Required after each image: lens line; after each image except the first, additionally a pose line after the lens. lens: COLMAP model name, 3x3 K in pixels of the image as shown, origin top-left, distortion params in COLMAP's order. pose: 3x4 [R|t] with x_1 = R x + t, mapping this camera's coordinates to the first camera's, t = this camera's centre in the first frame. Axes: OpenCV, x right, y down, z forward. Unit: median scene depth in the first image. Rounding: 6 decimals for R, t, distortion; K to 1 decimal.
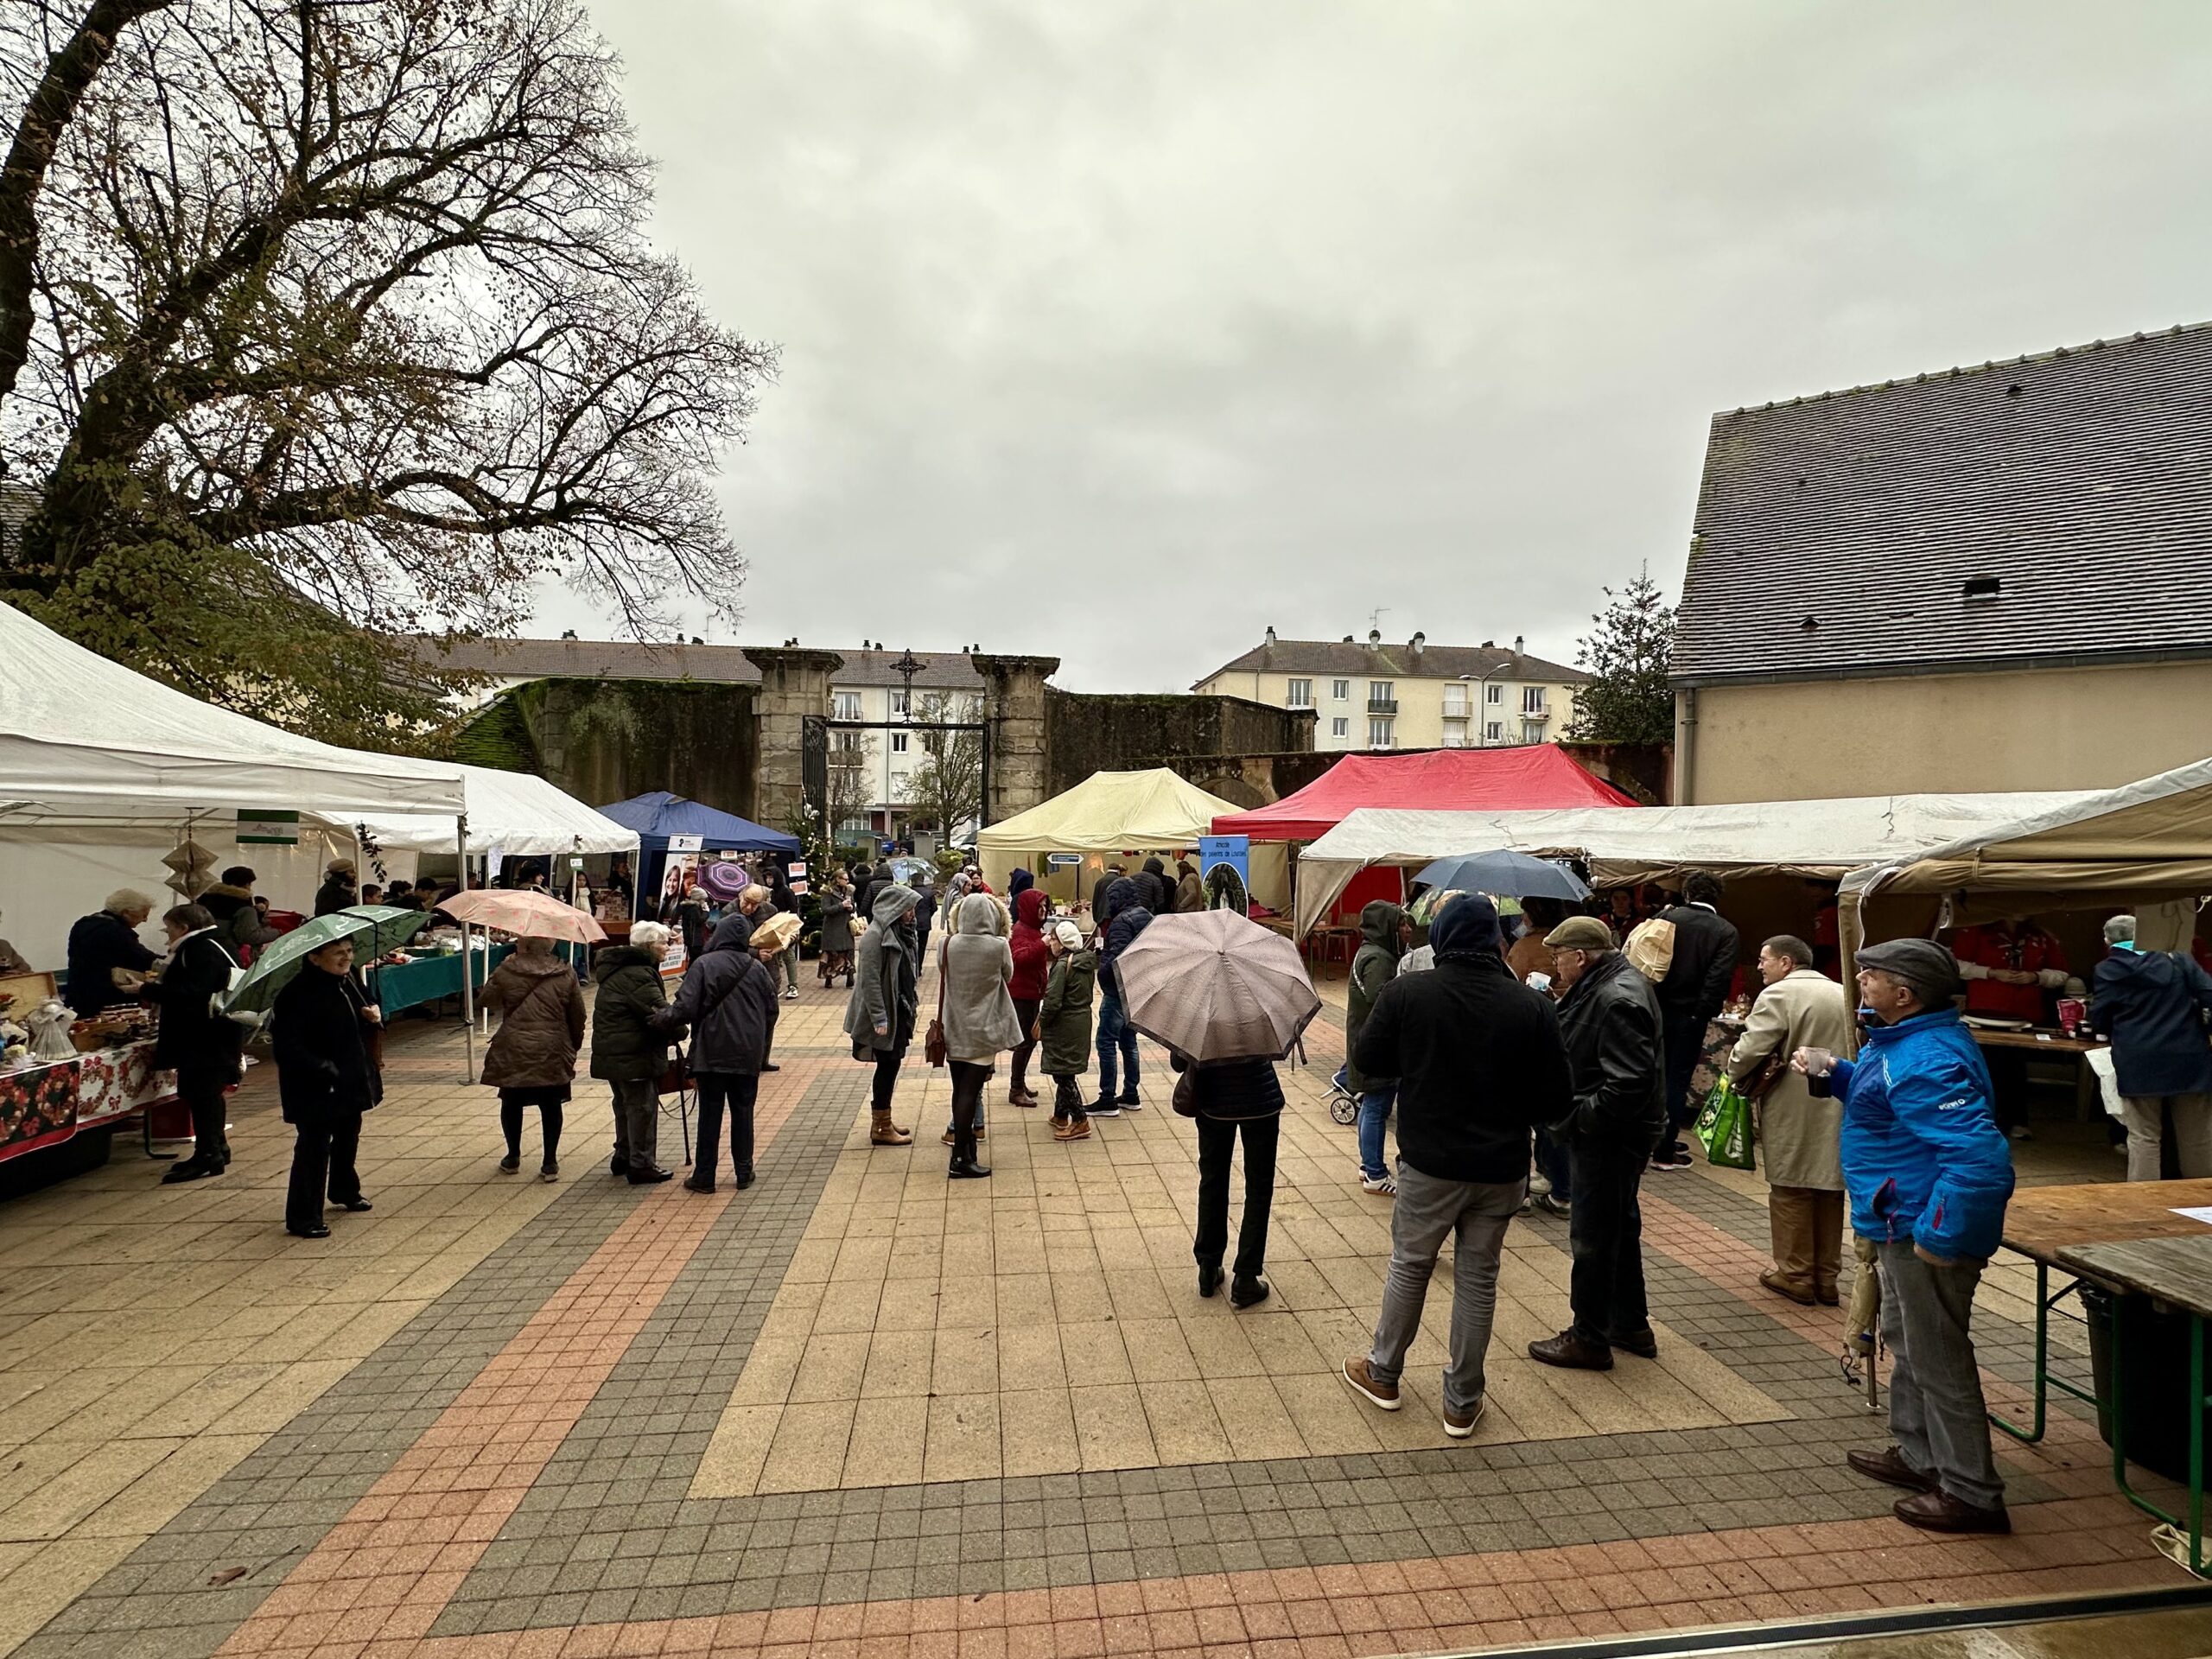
lens RADIAL K [[1023.6, 0, 1109.0], [0, 1023.6, 829.1], [0, 0, 1]] dist [-0.001940, -0.001648]
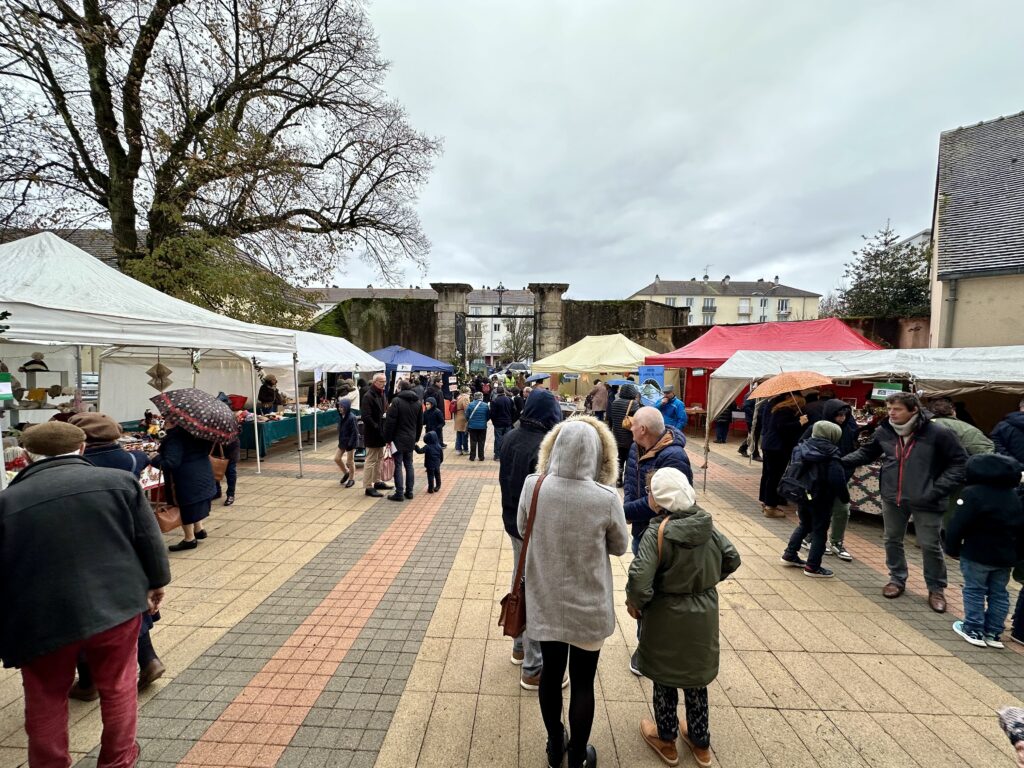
lens RADIAL K [[405.8, 0, 512.1], [0, 405.8, 383.5], [0, 0, 1]] dist [-0.001942, 0.000161]
pose [[0.986617, 0.013054, -0.162531, -0.030237], [-0.005323, 0.998837, 0.047912, 0.004687], [0.162967, -0.046405, 0.985540, 0.146148]]
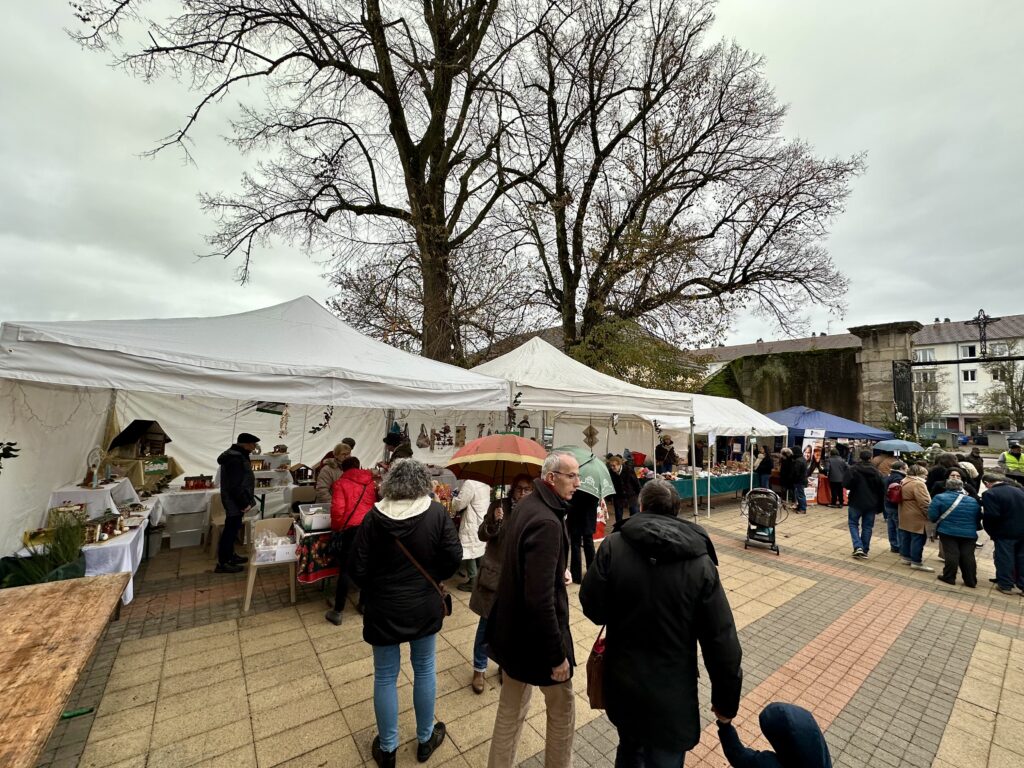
lens RADIAL K [[405.8, 0, 513.4], [0, 405.8, 383.8], [0, 0, 1]] dist [-0.001942, 0.000161]
pose [[0.504948, -0.056991, -0.861266, -0.046349], [-0.025336, 0.996409, -0.080788, -0.002235], [0.862778, 0.062615, 0.501691, 0.141934]]
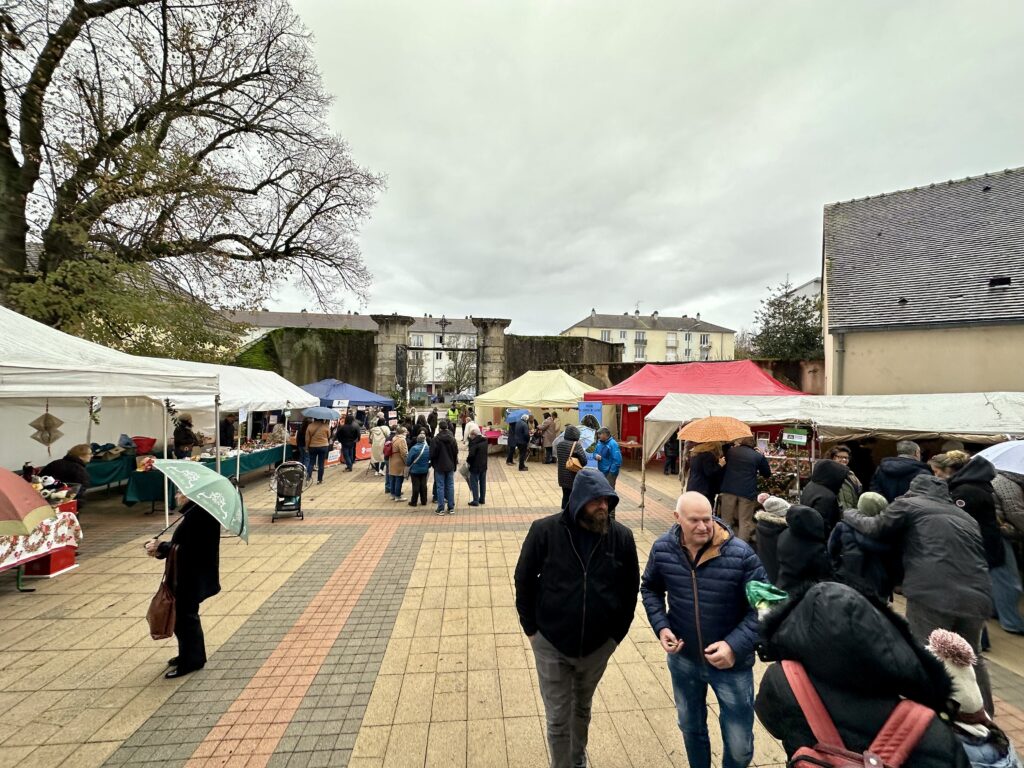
lens RADIAL K [[405.8, 0, 511.6], [0, 405.8, 381.9], [0, 0, 1]] dist [-0.001942, 0.000161]
pose [[0.999722, 0.007967, -0.022191, -0.032885], [-0.008402, 0.999773, -0.019564, -0.016819], [0.022030, 0.019745, 0.999562, 0.144972]]
